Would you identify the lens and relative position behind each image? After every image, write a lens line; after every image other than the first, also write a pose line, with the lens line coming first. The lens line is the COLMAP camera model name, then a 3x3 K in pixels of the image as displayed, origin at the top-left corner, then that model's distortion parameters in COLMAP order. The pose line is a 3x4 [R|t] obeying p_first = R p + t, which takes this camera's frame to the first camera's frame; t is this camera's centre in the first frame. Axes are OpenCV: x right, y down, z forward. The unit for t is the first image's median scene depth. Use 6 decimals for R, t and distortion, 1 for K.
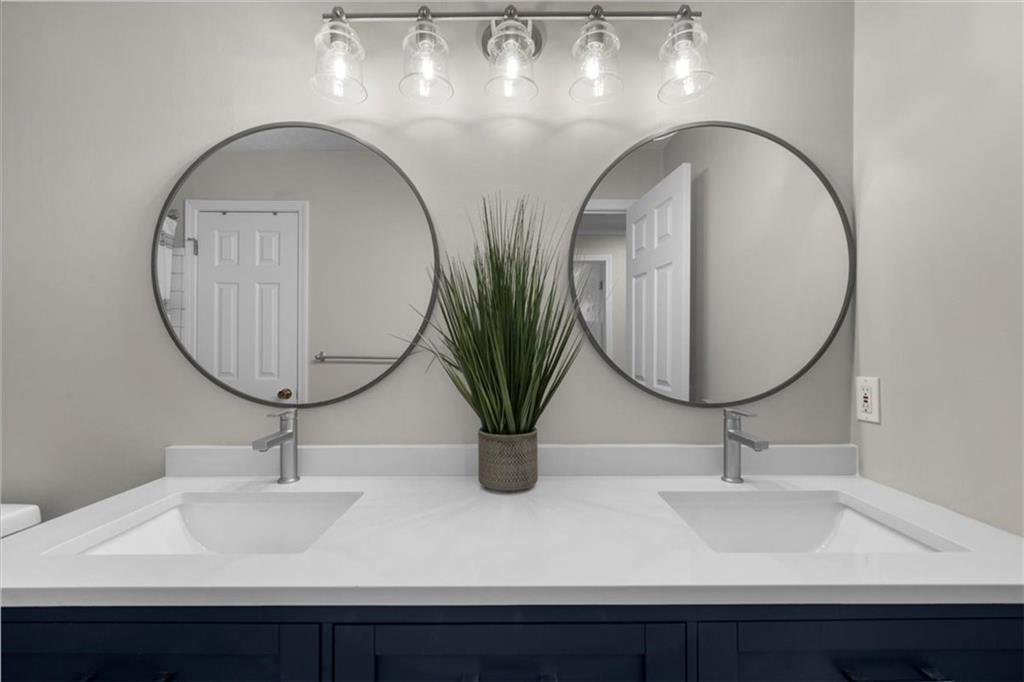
lens RADIAL K [[426.6, 0, 512.0], [0, 426.6, 341.0], [0, 0, 1]] dist [-0.001626, -0.000175]
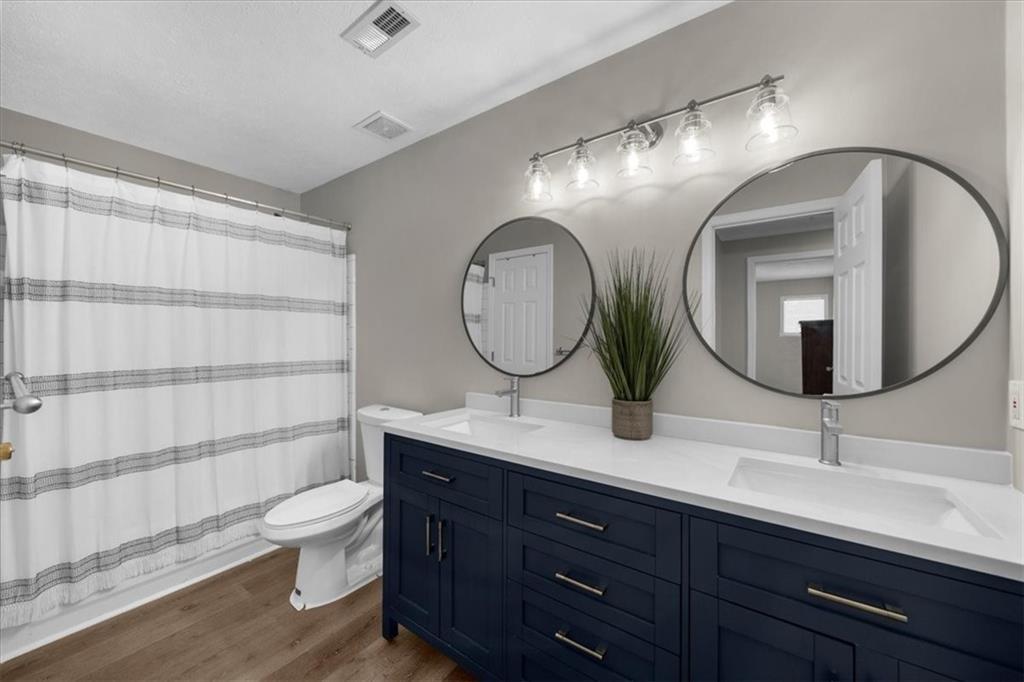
lens RADIAL K [[355.2, 0, 513.6], [0, 355.2, 337.4], [0, 0, 1]] dist [0.000152, -0.000016]
pose [[0.819952, -0.000118, -0.572432, 0.358092], [-0.003182, 0.999984, -0.004764, -0.003815], [0.572423, 0.005727, 0.819938, -0.265475]]
